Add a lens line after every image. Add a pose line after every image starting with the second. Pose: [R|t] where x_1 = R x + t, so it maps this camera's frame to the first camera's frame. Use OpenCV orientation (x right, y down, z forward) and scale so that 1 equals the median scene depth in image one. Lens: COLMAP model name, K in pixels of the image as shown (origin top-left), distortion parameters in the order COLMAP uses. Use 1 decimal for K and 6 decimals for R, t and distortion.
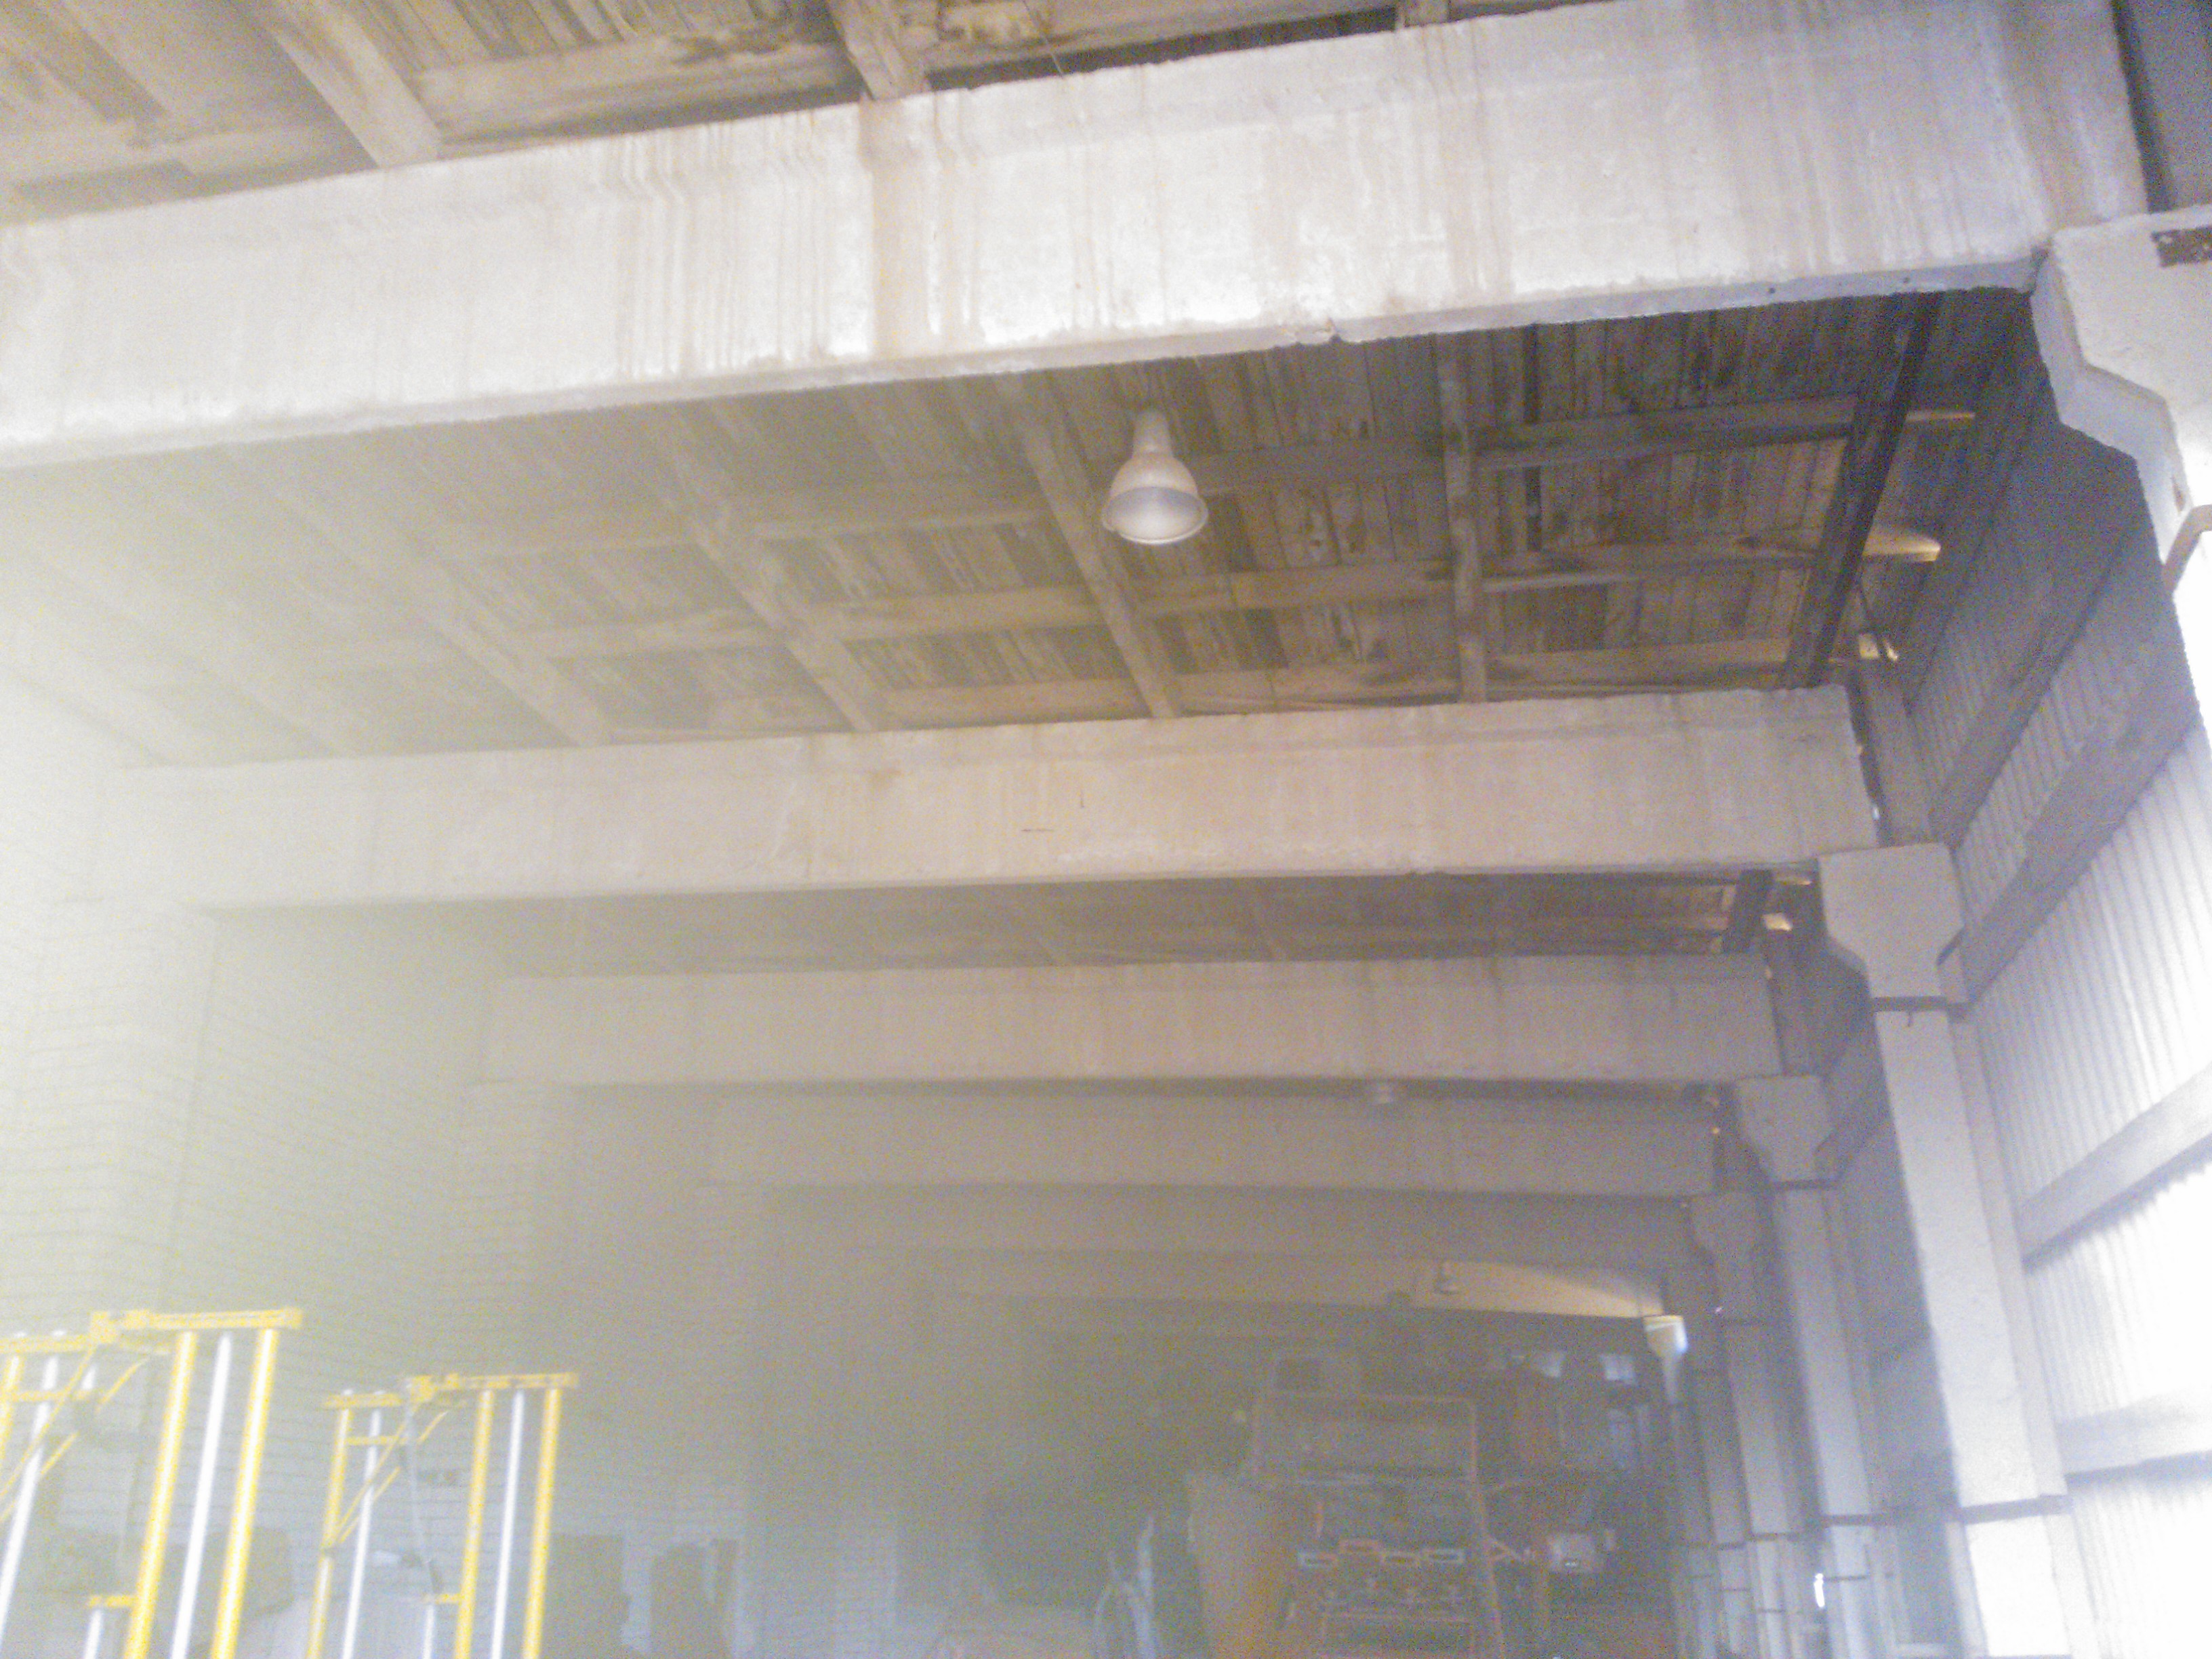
lens RADIAL K [[1757.3, 0, 1105.8], [0, 1757.3, 767.1], [0, 0, 1]] dist [0.074874, -0.143992]
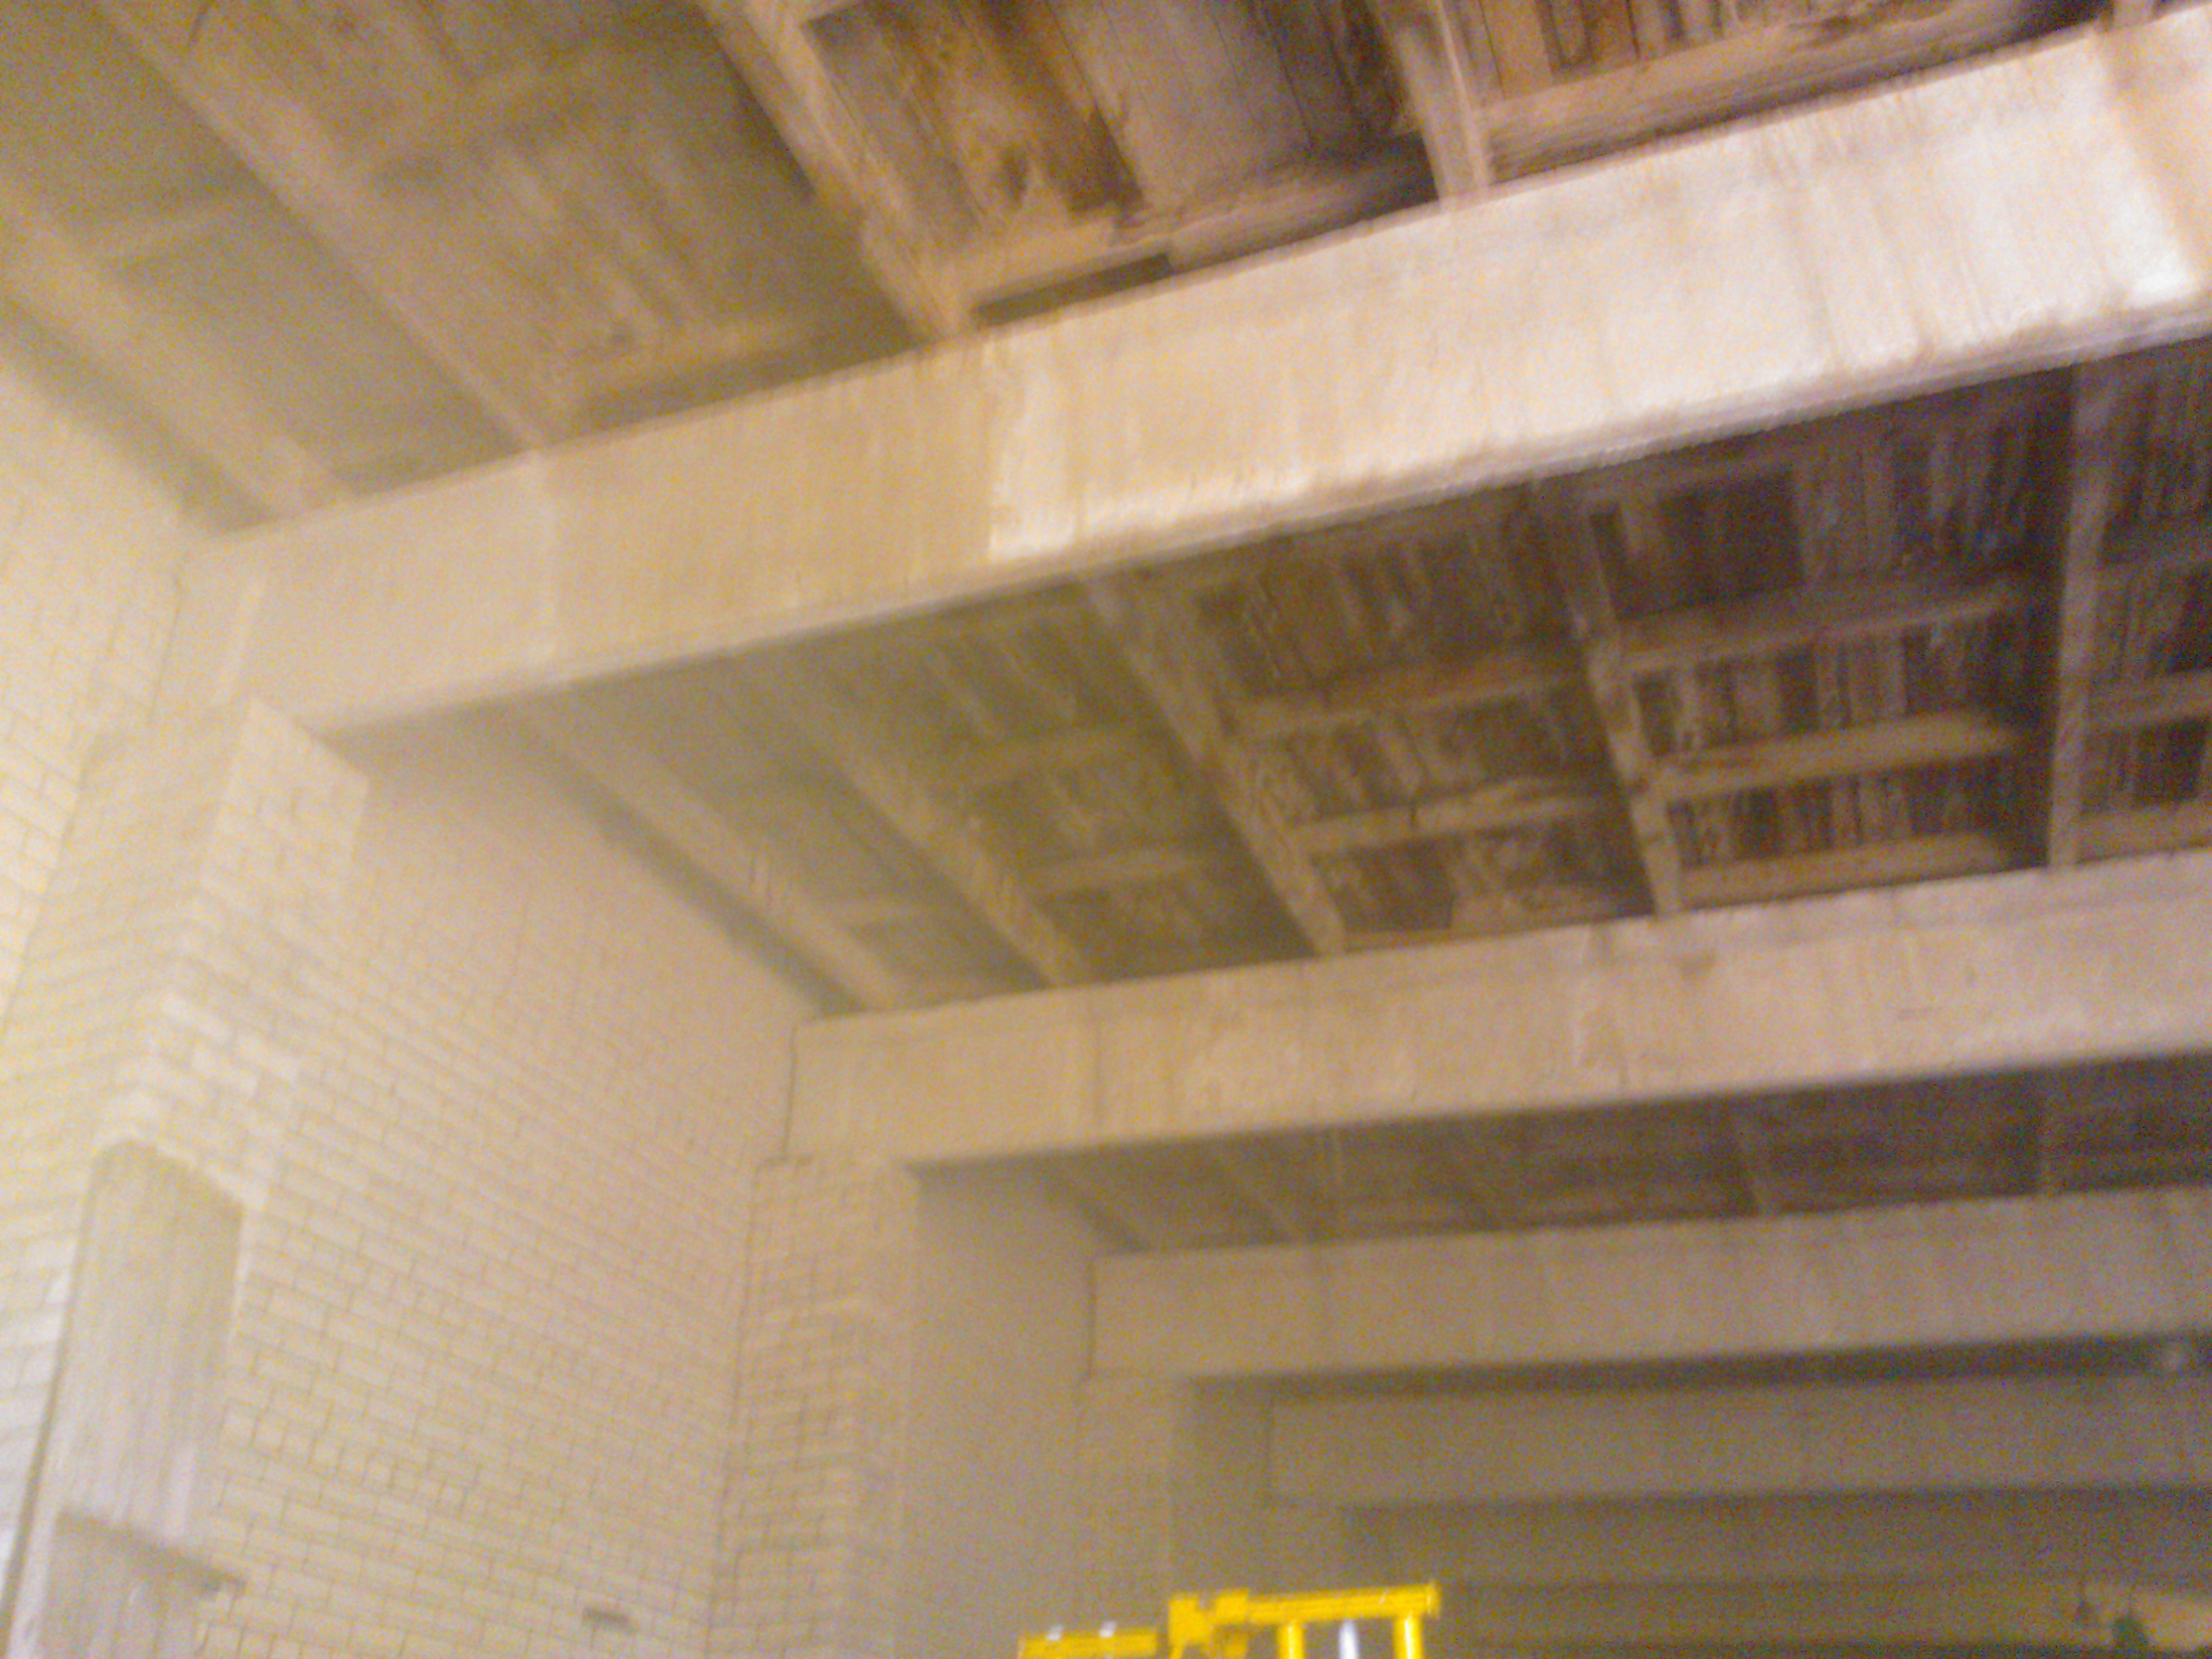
lens RADIAL K [[1757.3, 0, 1105.8], [0, 1757.3, 767.1], [0, 0, 1]] dist [0.074874, -0.143992]
pose [[0.989442, -0.076720, -0.122956, -0.320695], [0.052866, 0.980996, -0.186688, 0.060648], [0.134942, 0.178217, 0.974694, 0.107341]]
